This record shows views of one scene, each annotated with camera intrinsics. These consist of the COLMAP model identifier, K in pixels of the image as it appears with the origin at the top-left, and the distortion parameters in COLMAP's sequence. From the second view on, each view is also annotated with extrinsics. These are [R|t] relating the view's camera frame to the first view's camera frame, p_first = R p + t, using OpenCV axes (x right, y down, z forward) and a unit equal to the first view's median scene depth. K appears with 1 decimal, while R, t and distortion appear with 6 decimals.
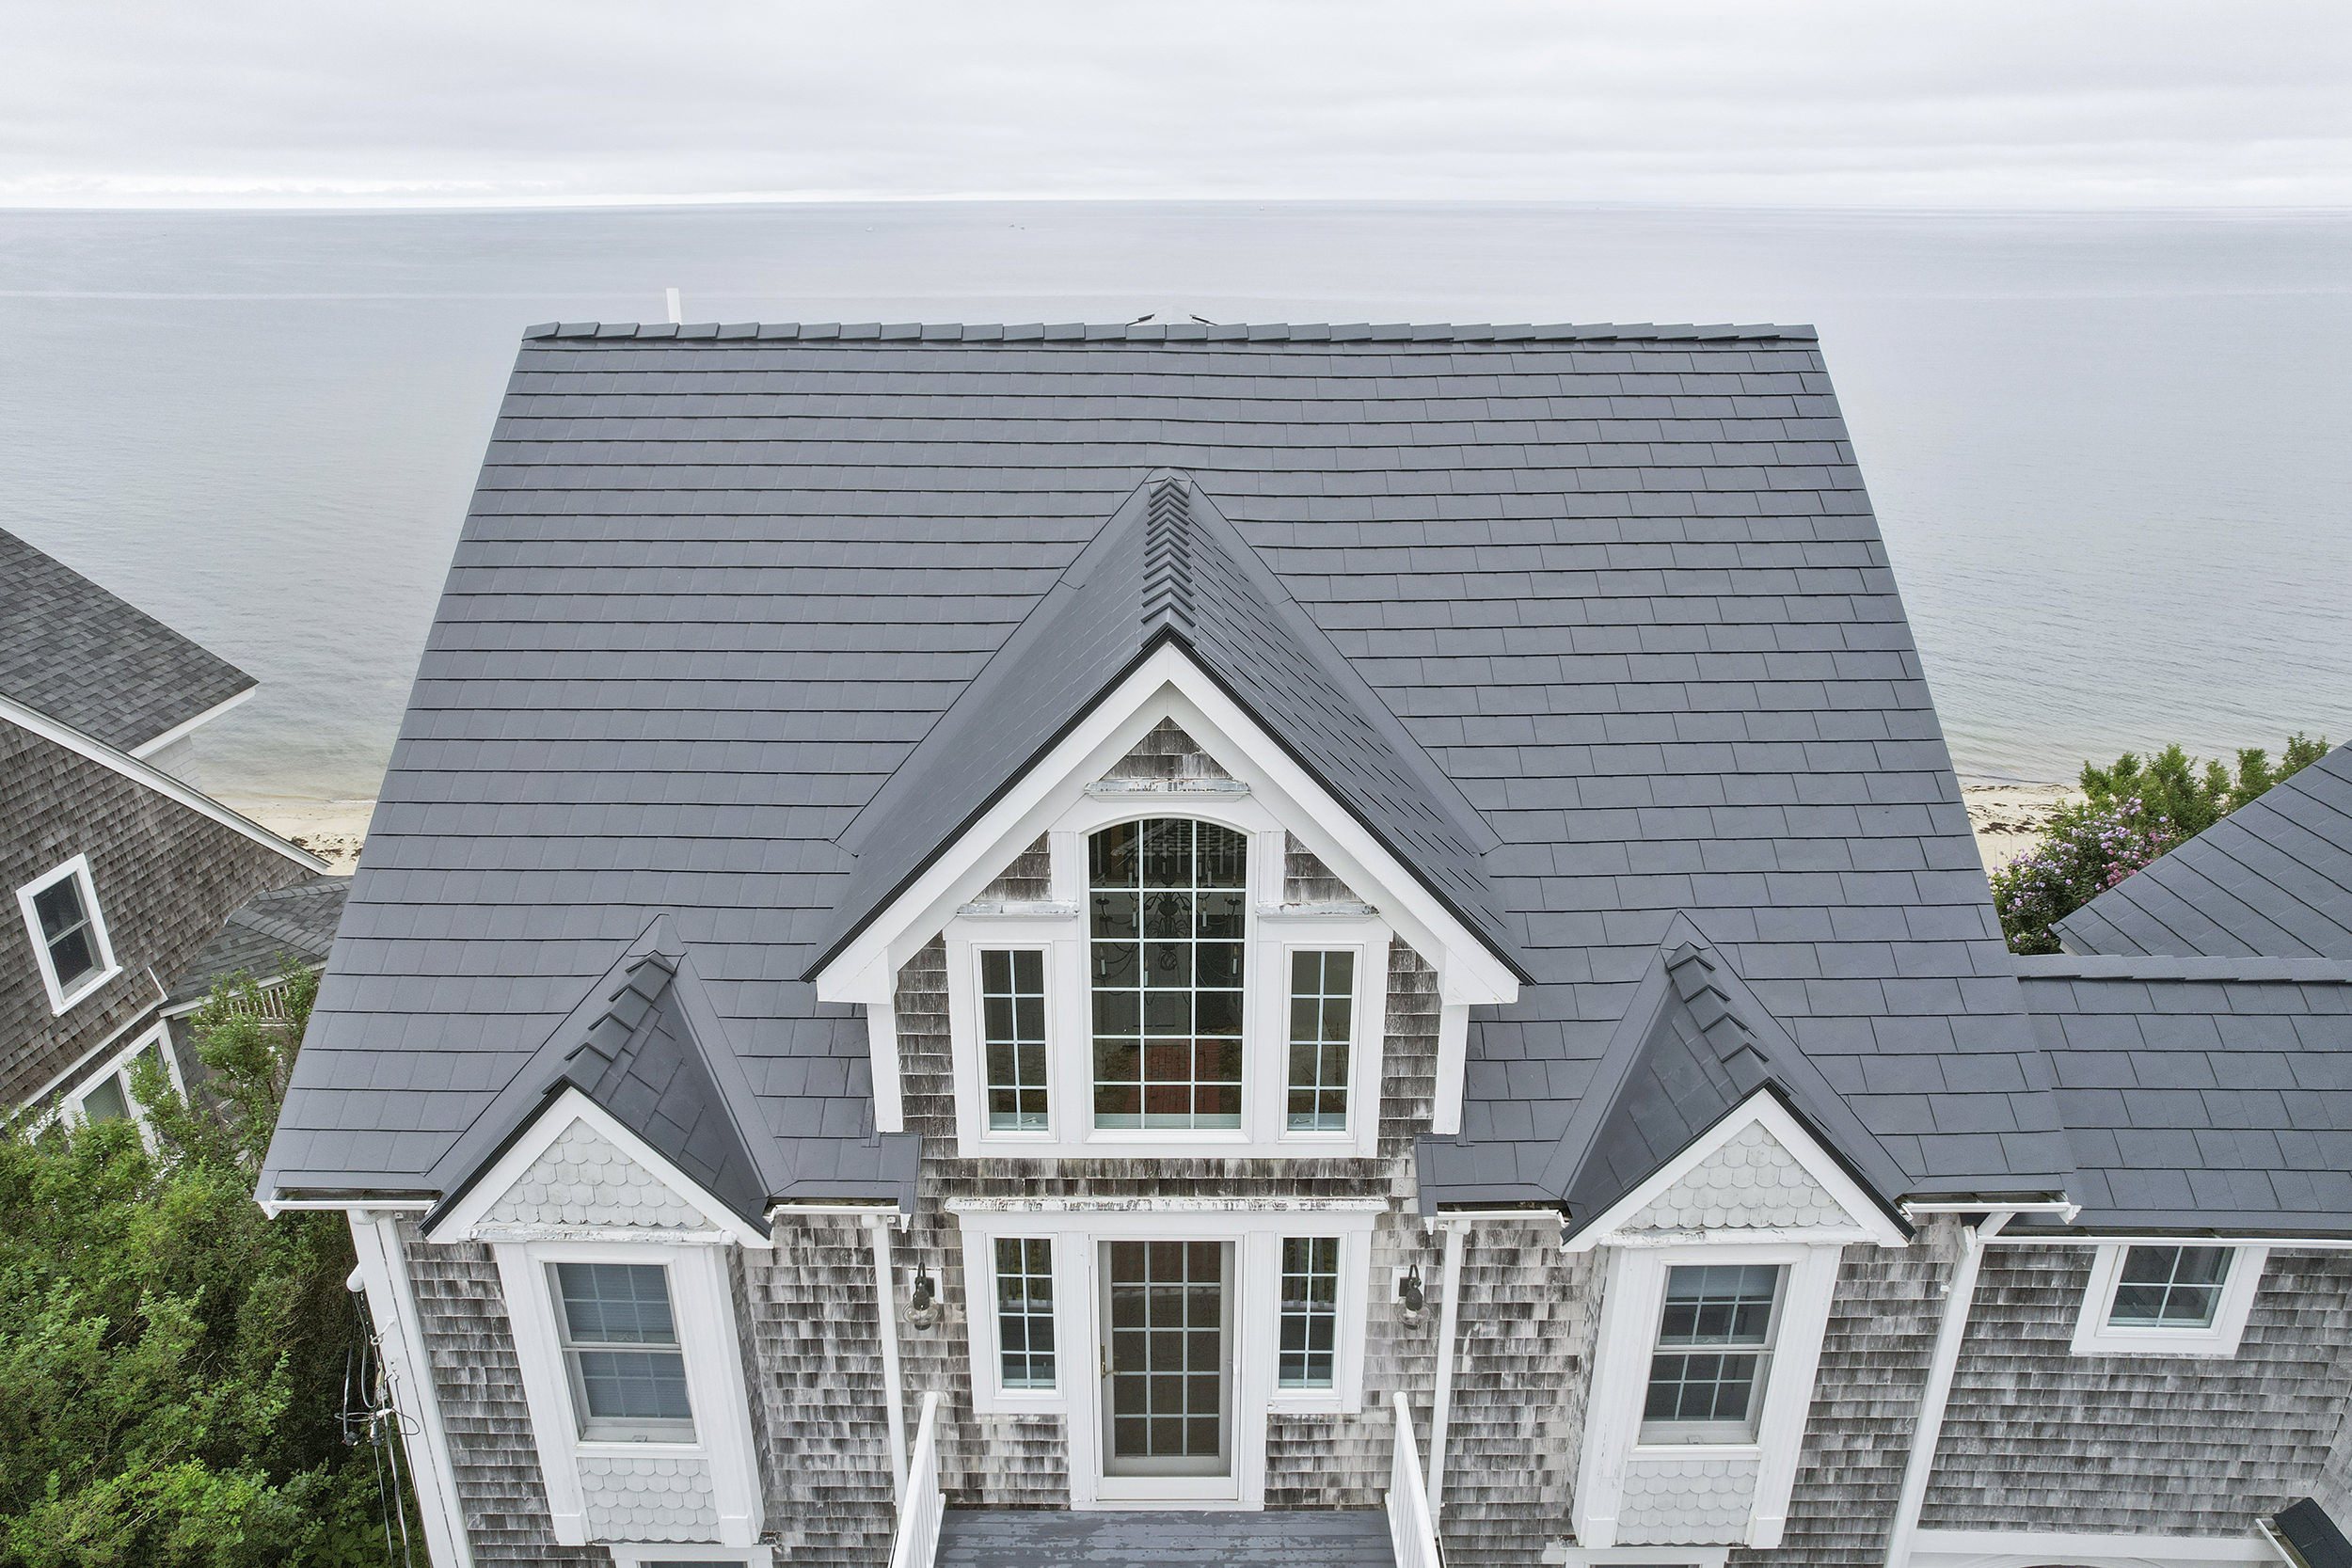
lens RADIAL K [[1501.0, 0, 1172.5], [0, 1501.0, 761.8], [0, 0, 1]] dist [-0.070822, 0.067184]
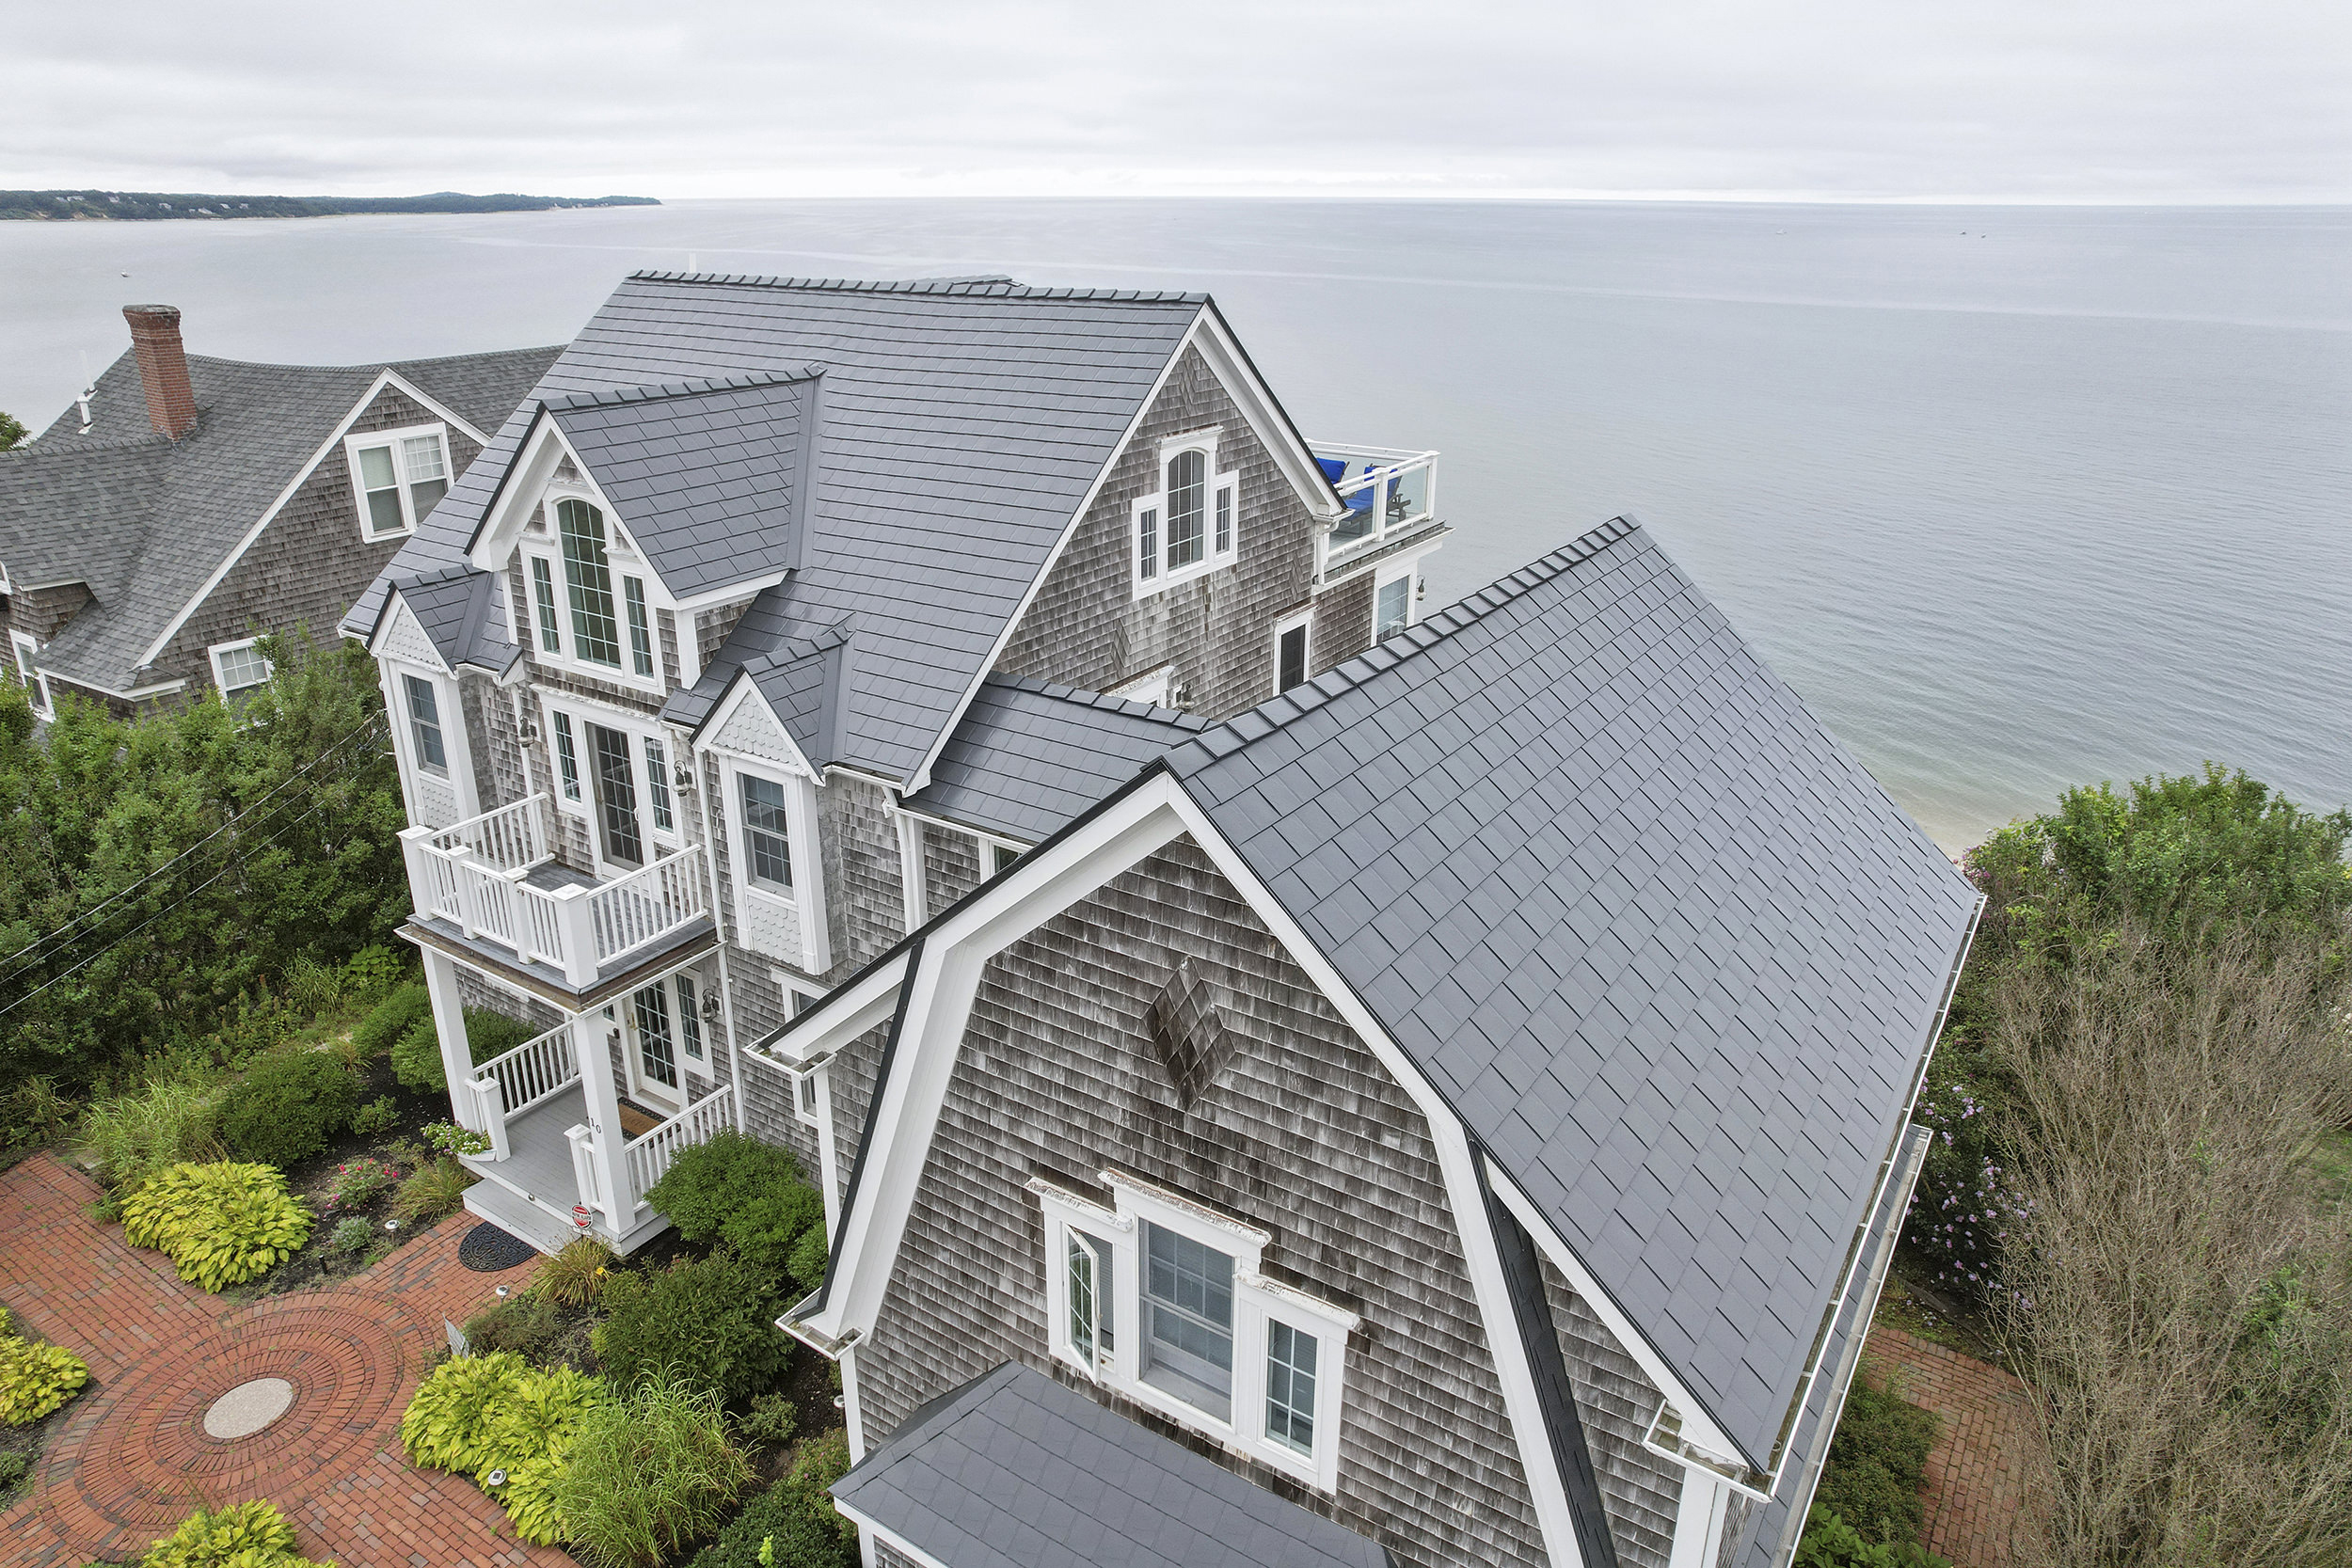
lens RADIAL K [[1501.0, 0, 1172.5], [0, 1501.0, 761.8], [0, 0, 1]] dist [-0.070822, 0.067184]
pose [[0.842047, 0.197439, -0.501971, 1.686505], [-0.196694, 0.978916, 0.055084, 0.109271], [0.502263, 0.052352, 0.863129, -0.349557]]
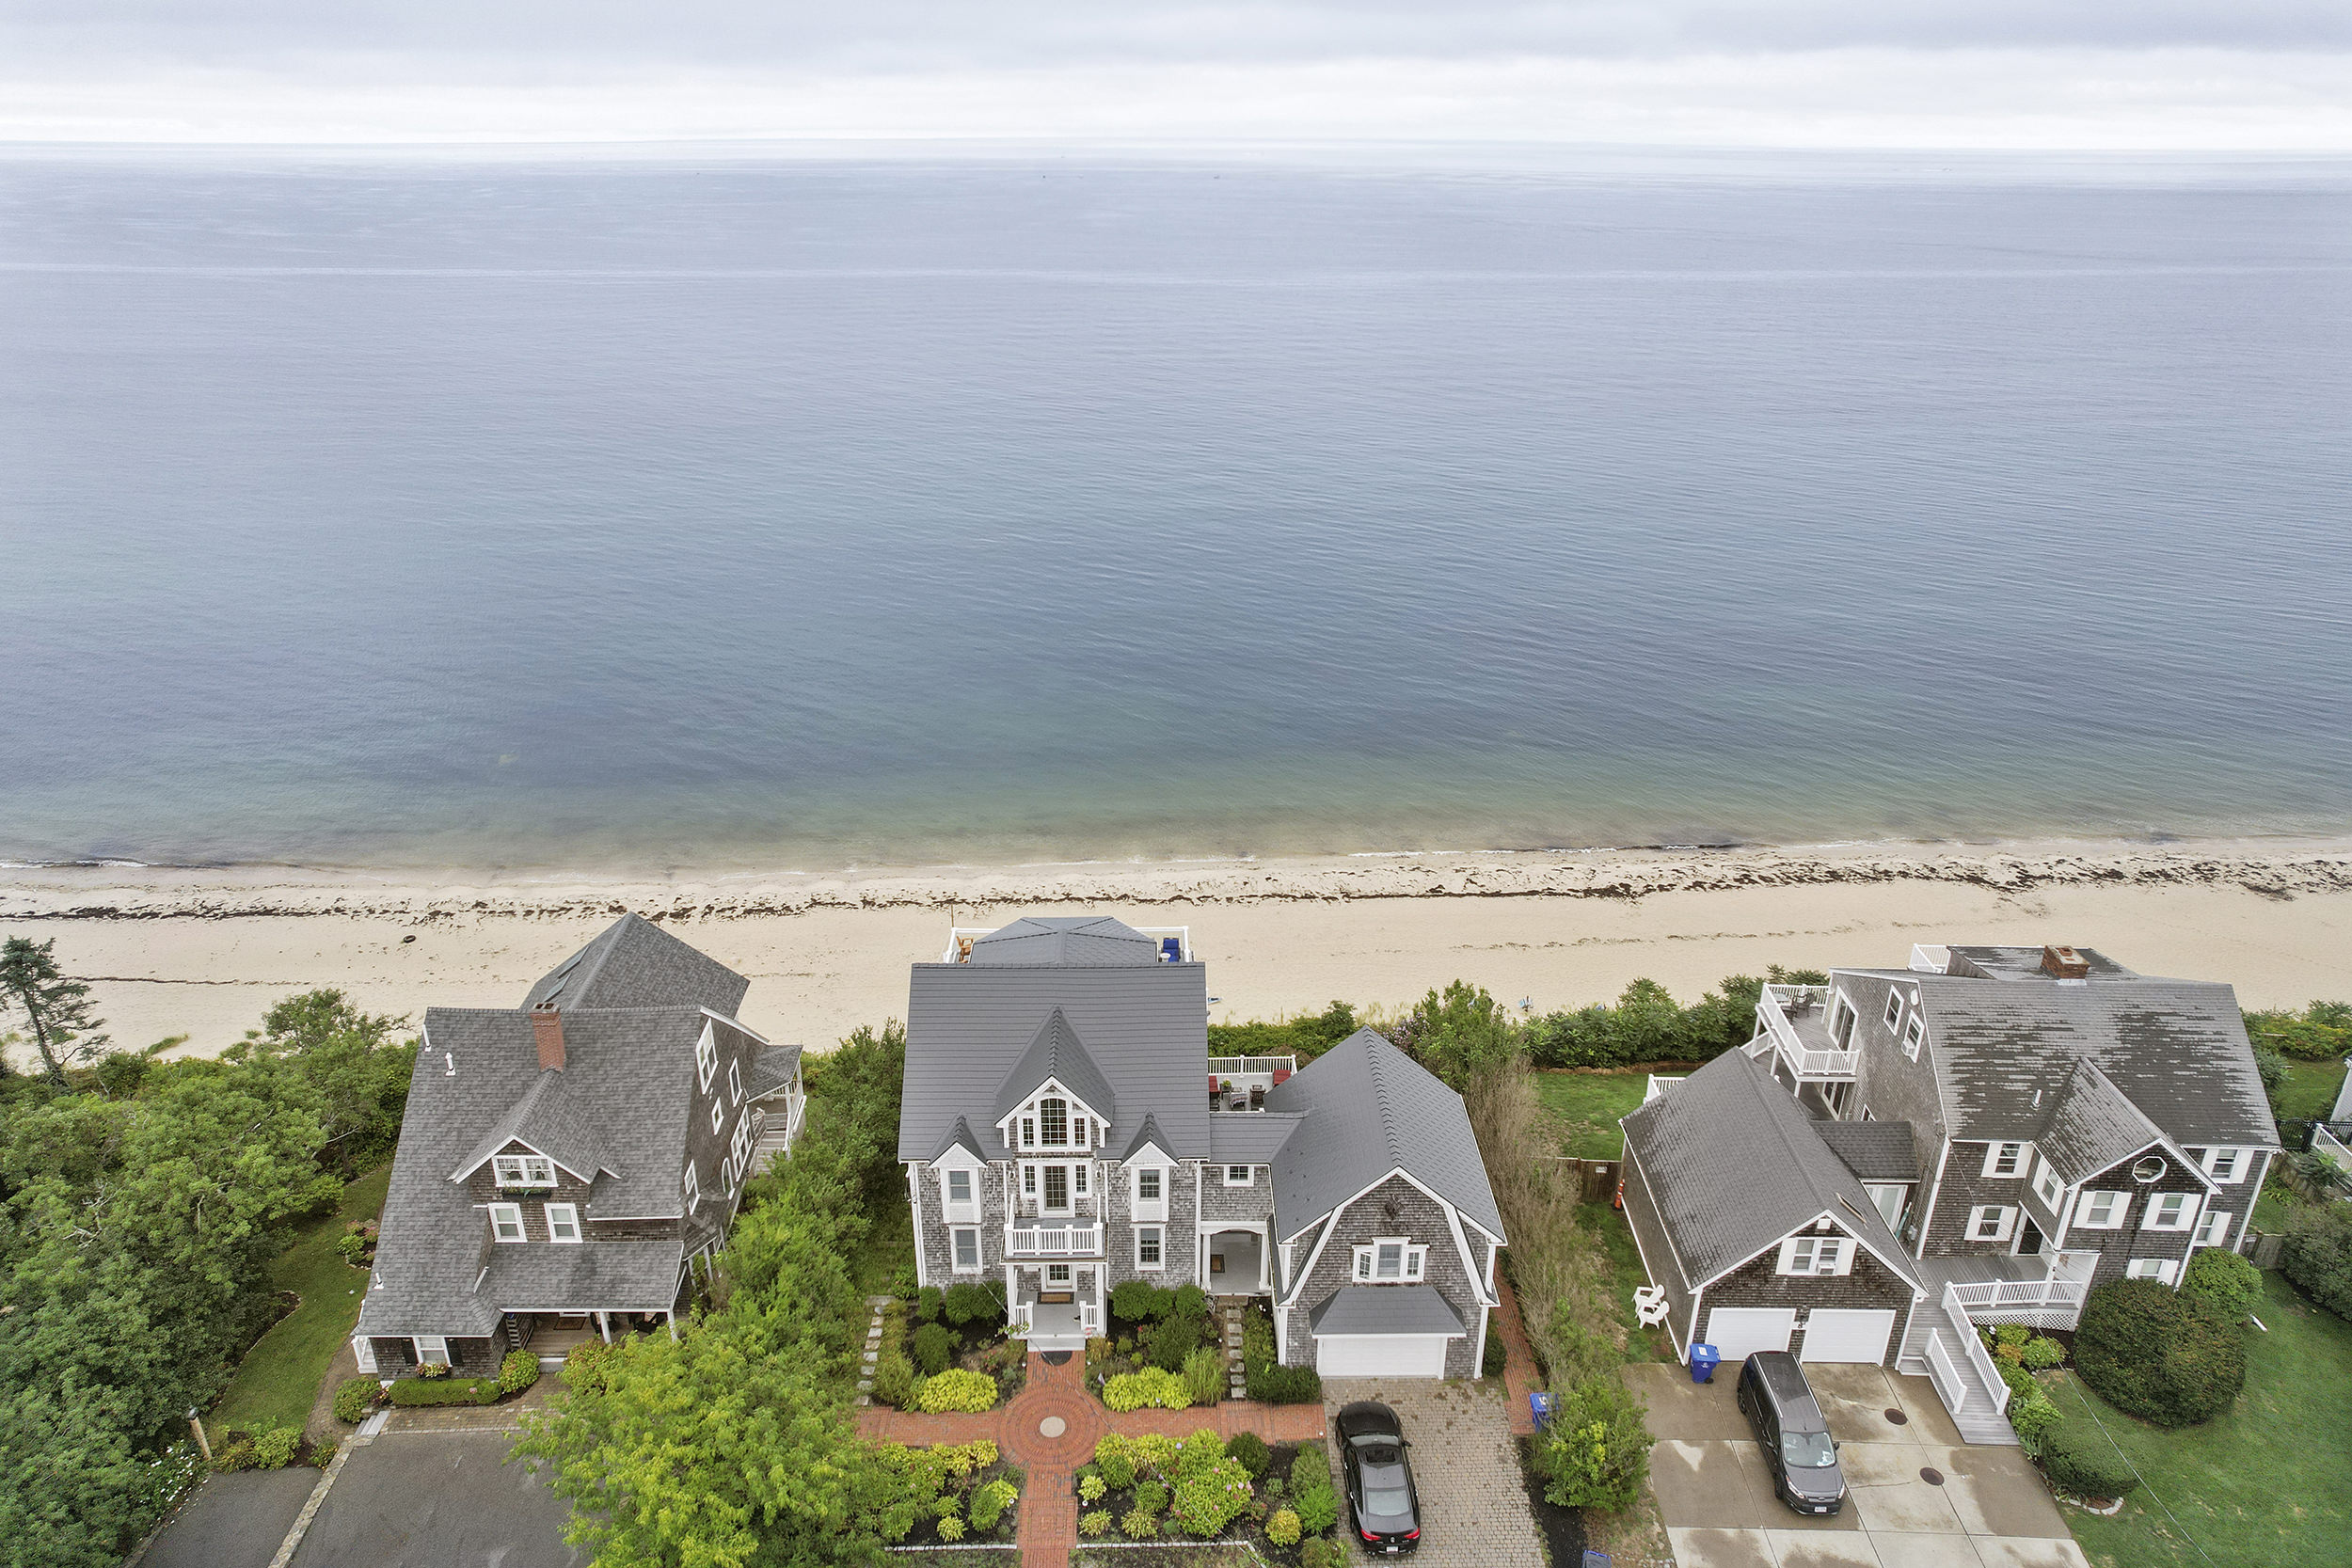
lens RADIAL K [[1501.0, 0, 1172.5], [0, 1501.0, 761.8], [0, 0, 1]] dist [-0.070822, 0.067184]
pose [[0.999731, -0.004524, 0.022749, 0.324639], [0.003795, 0.999482, 0.031965, -1.412795], [-0.022882, -0.031870, 0.999230, -4.693866]]
